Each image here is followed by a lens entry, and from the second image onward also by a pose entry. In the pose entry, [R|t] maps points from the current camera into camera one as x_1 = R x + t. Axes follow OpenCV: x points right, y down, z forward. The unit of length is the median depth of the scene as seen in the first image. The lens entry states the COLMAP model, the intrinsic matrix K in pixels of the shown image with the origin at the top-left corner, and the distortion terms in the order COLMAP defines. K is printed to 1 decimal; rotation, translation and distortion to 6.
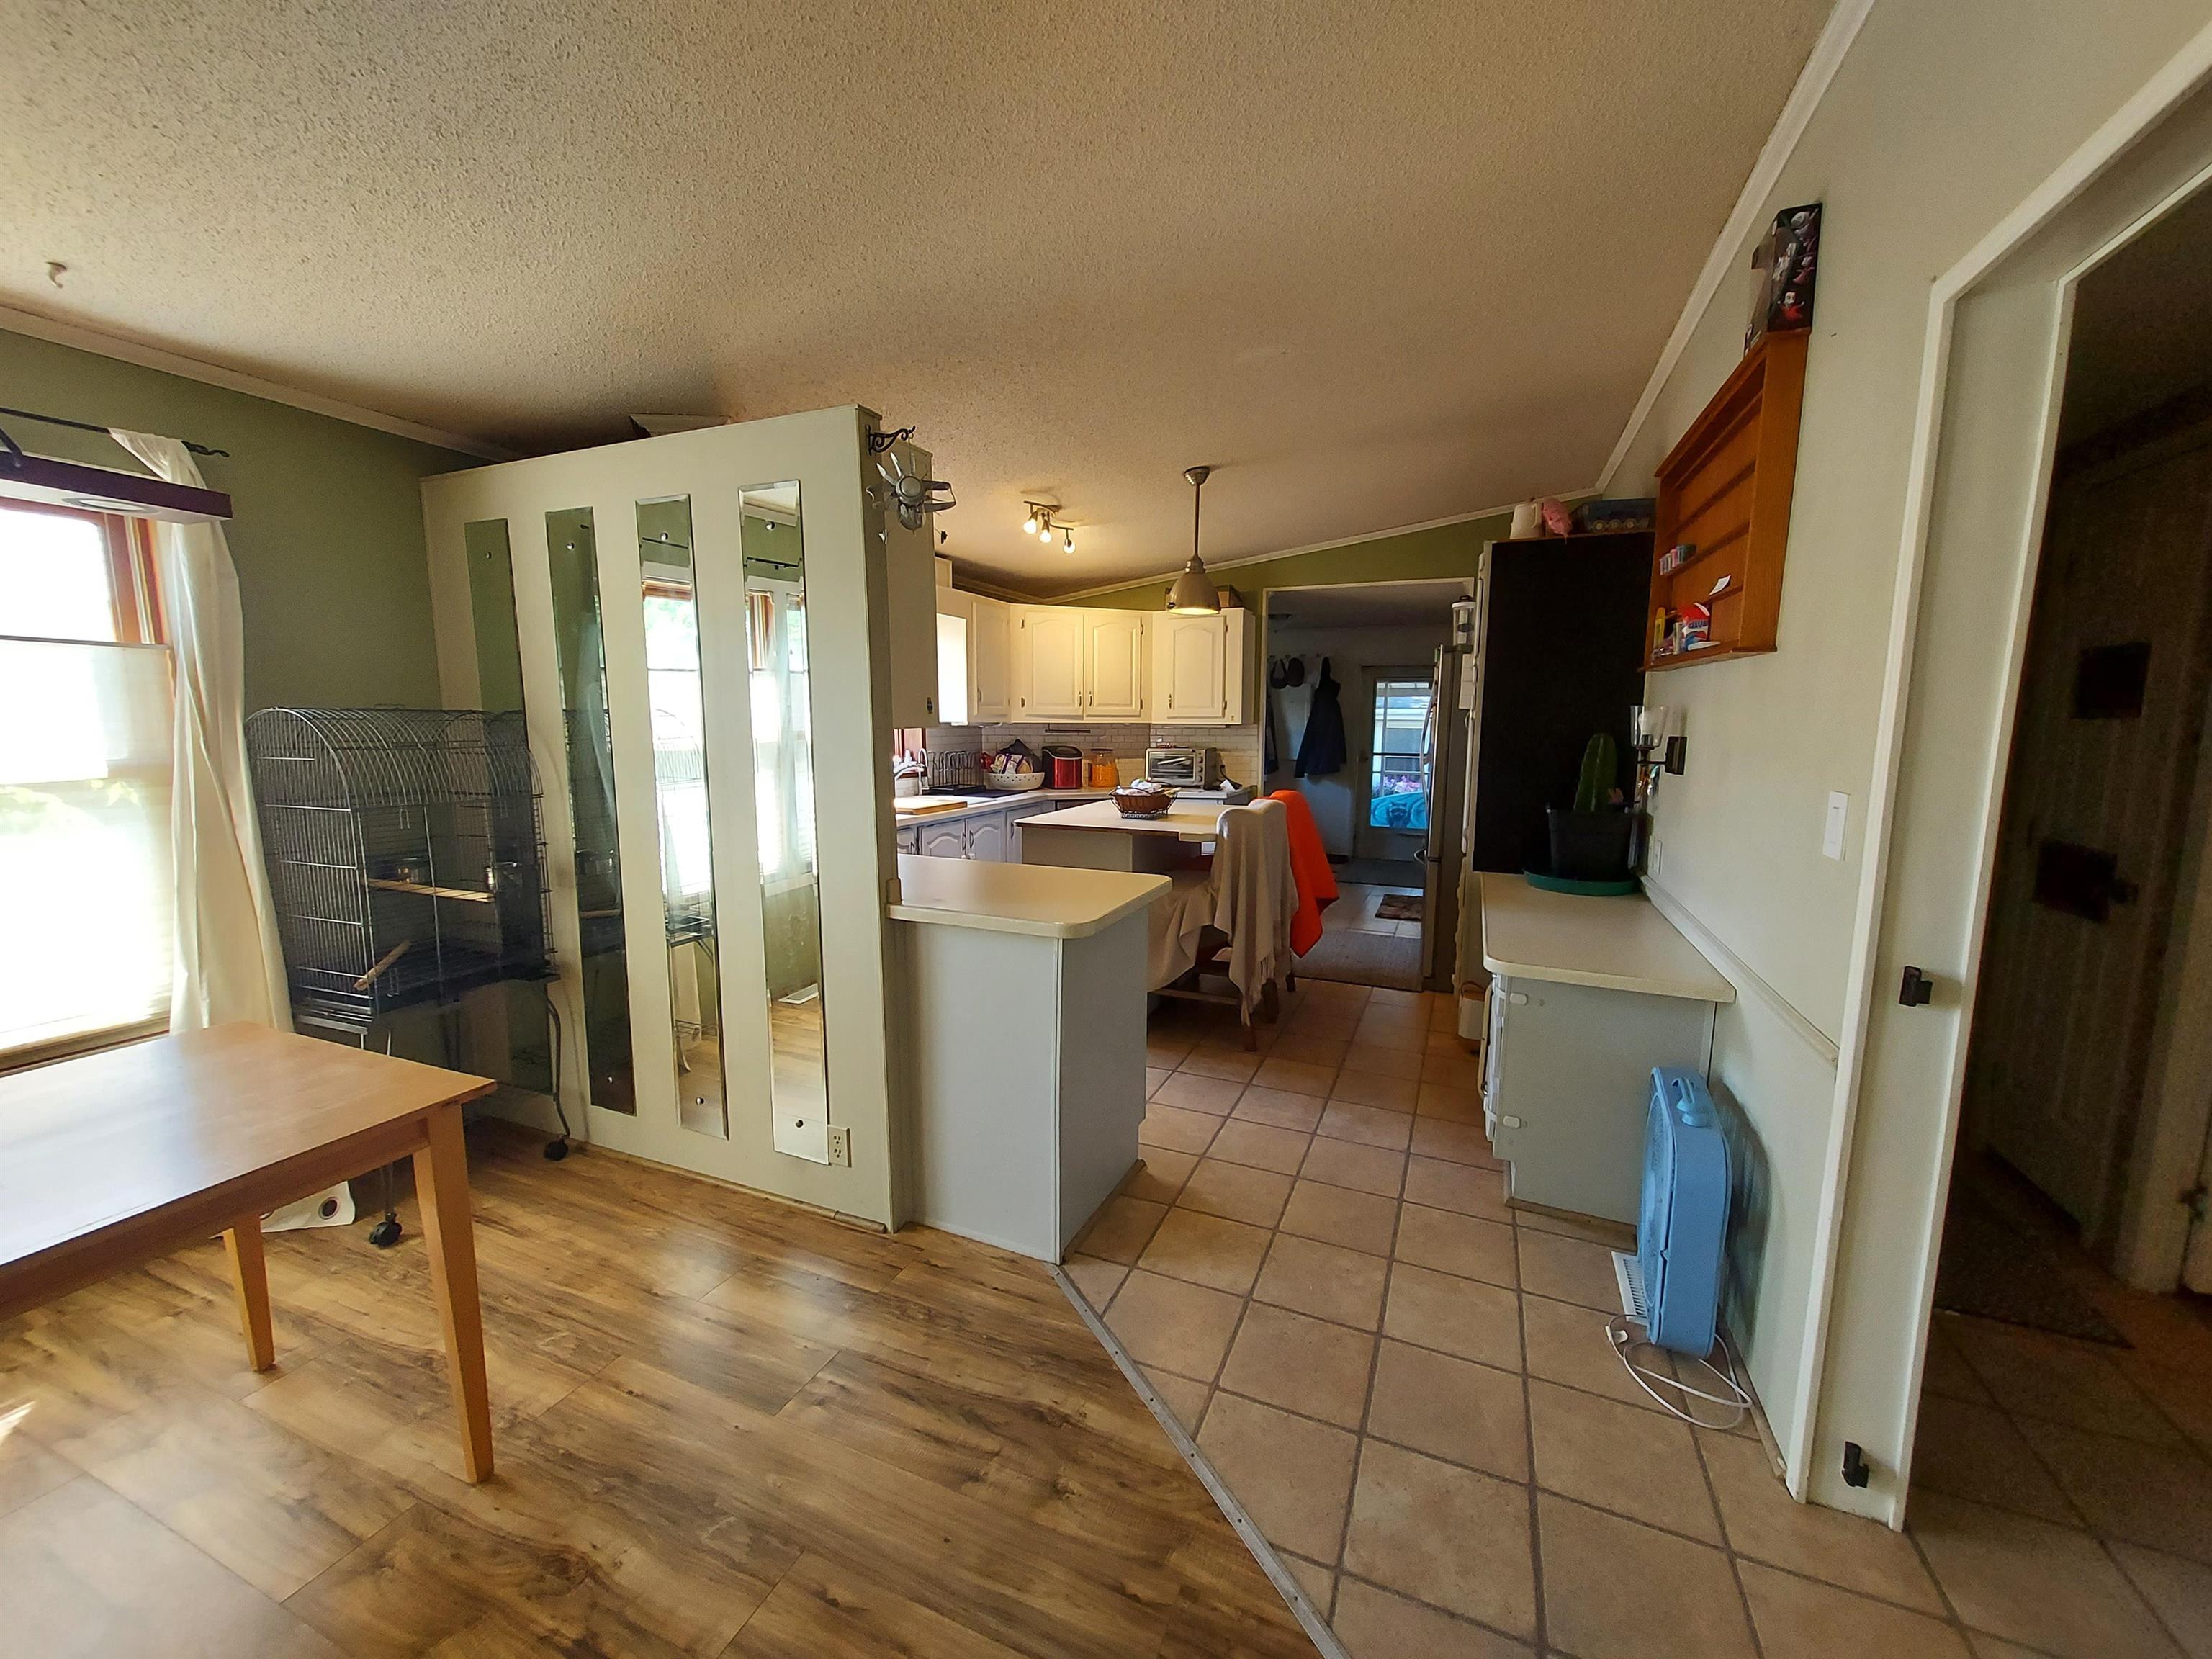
lens RADIAL K [[857.9, 0, 1114.6], [0, 857.9, 829.4], [0, 0, 1]] dist [0.020933, -0.006216]
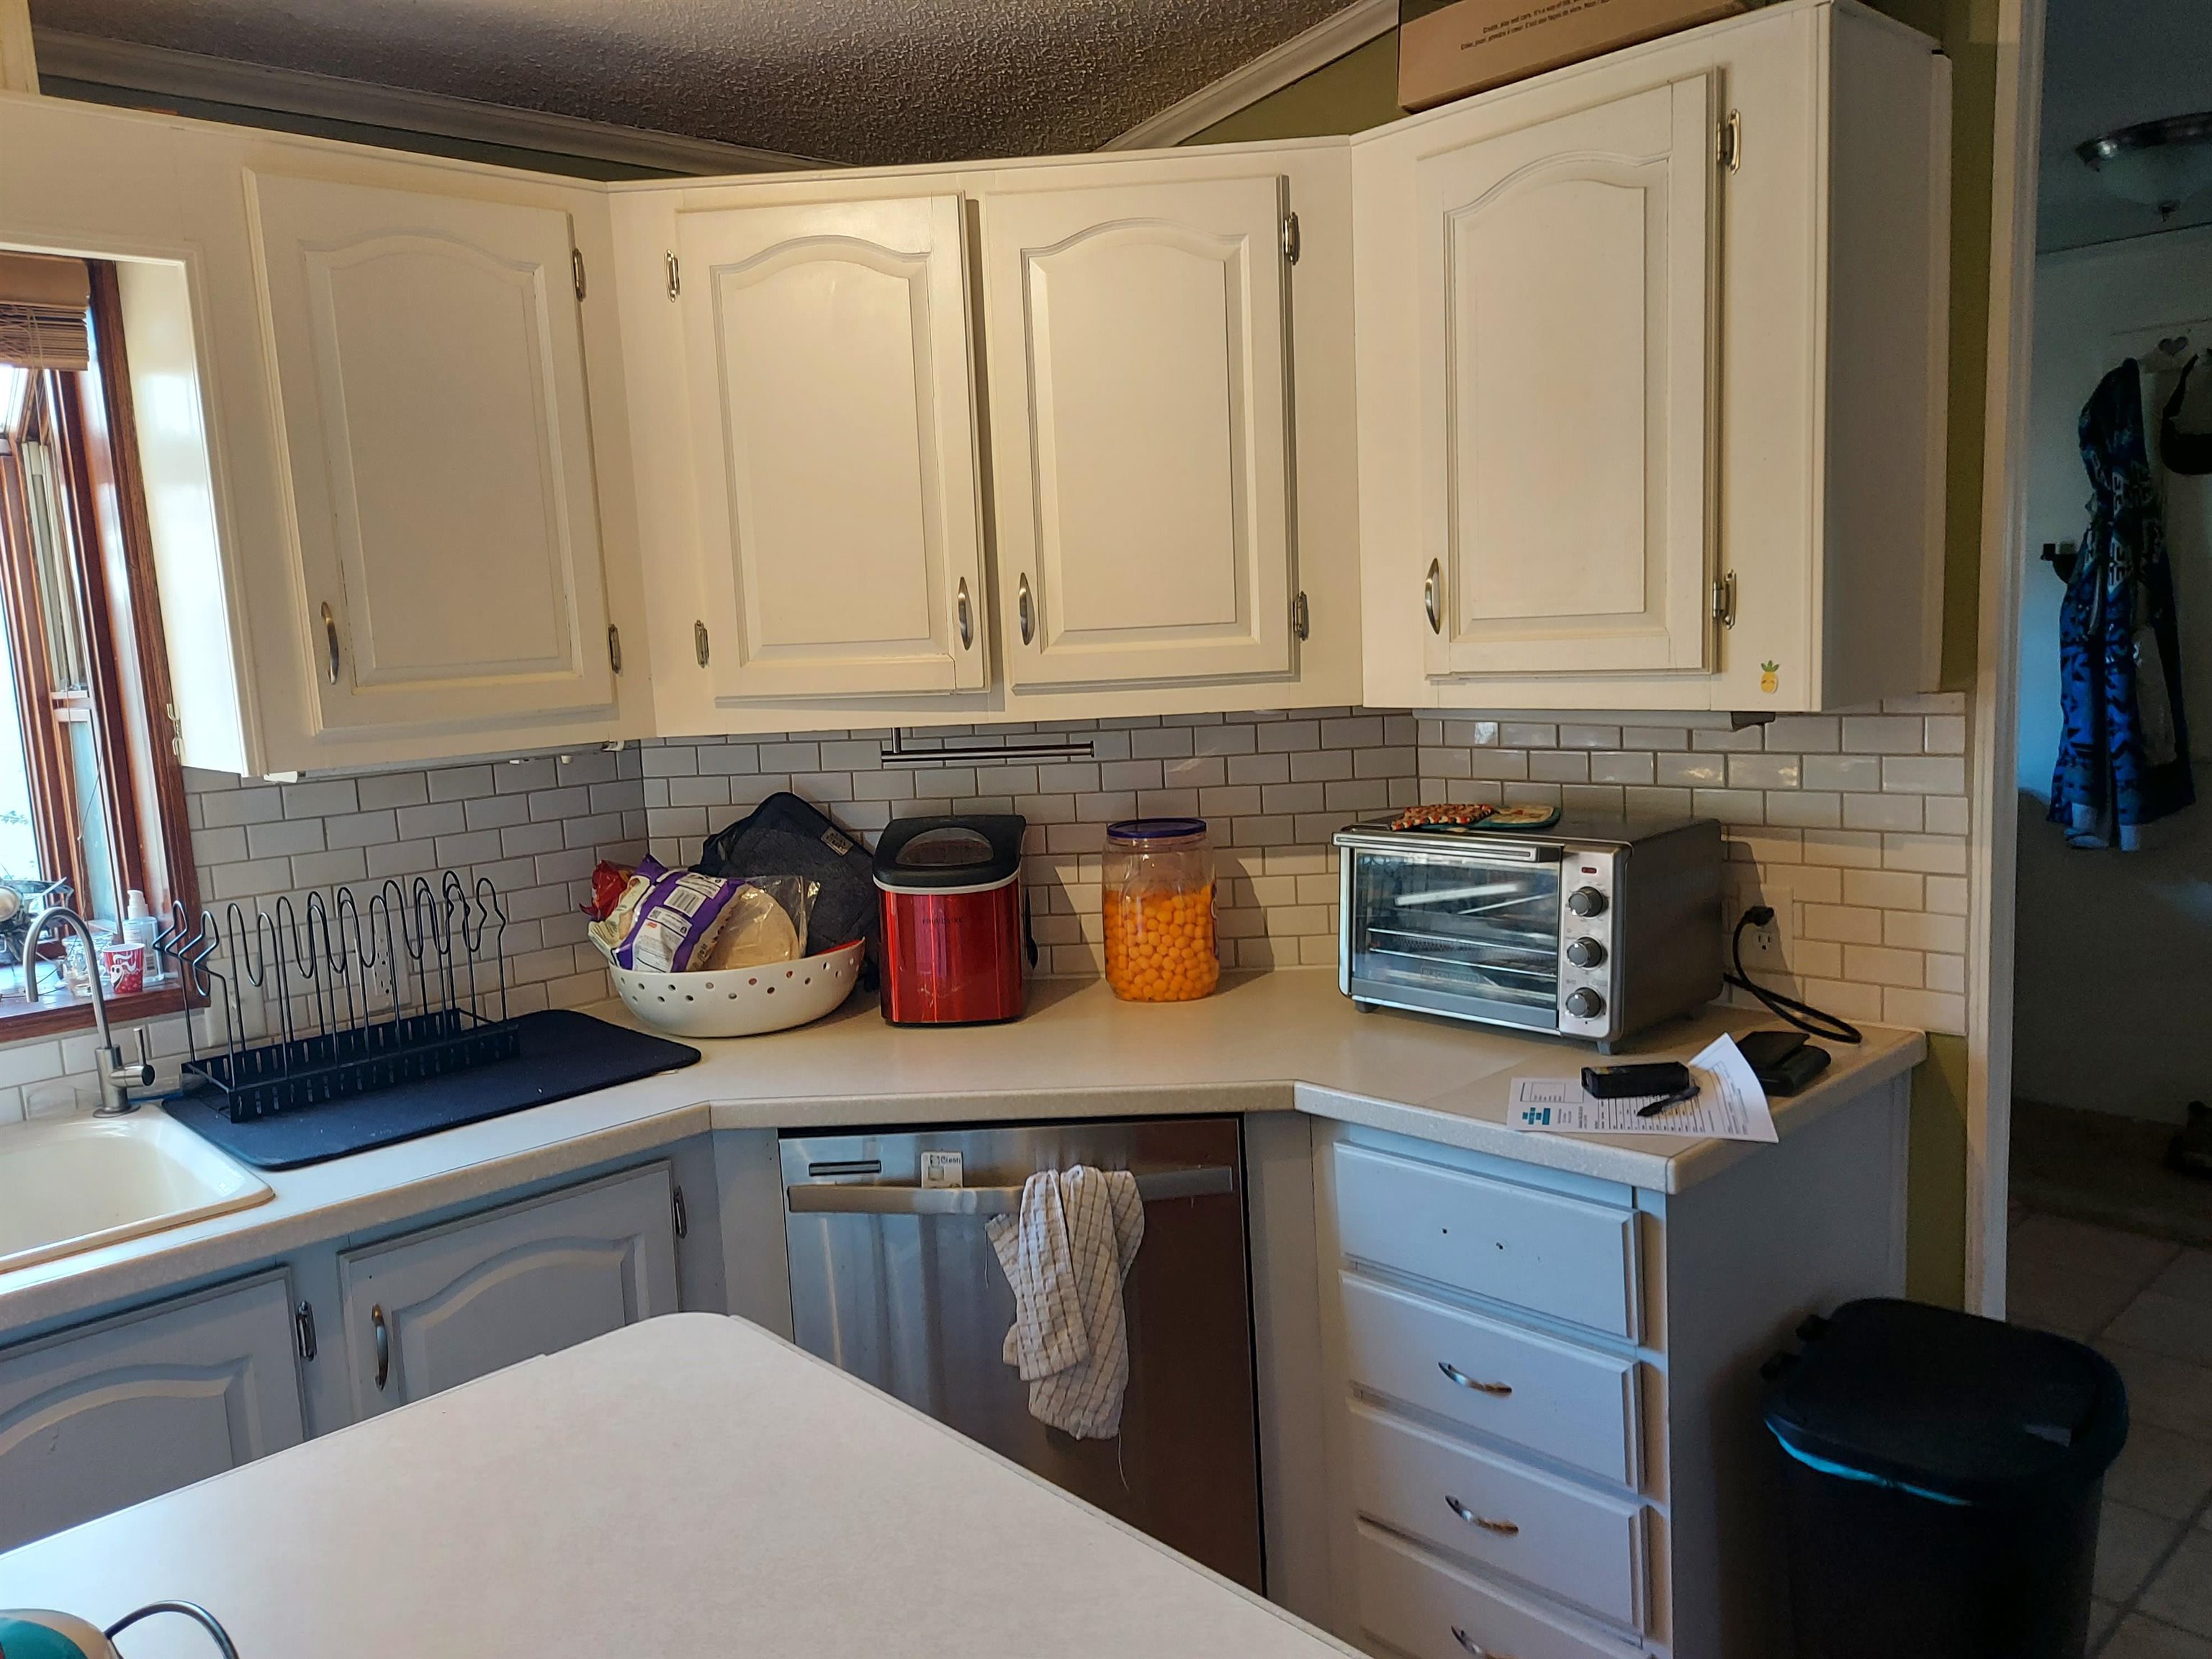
lens RADIAL K [[1598.6, 0, 1106.0], [0, 1598.6, 829.5], [0, 0, 1]] dist [0.002955, -0.000305]
pose [[0.914642, 0.002912, -0.404253, 0.142793], [0.003537, 0.999878, 0.015205, -0.102533], [0.404248, -0.015337, 0.914521, 0.646450]]
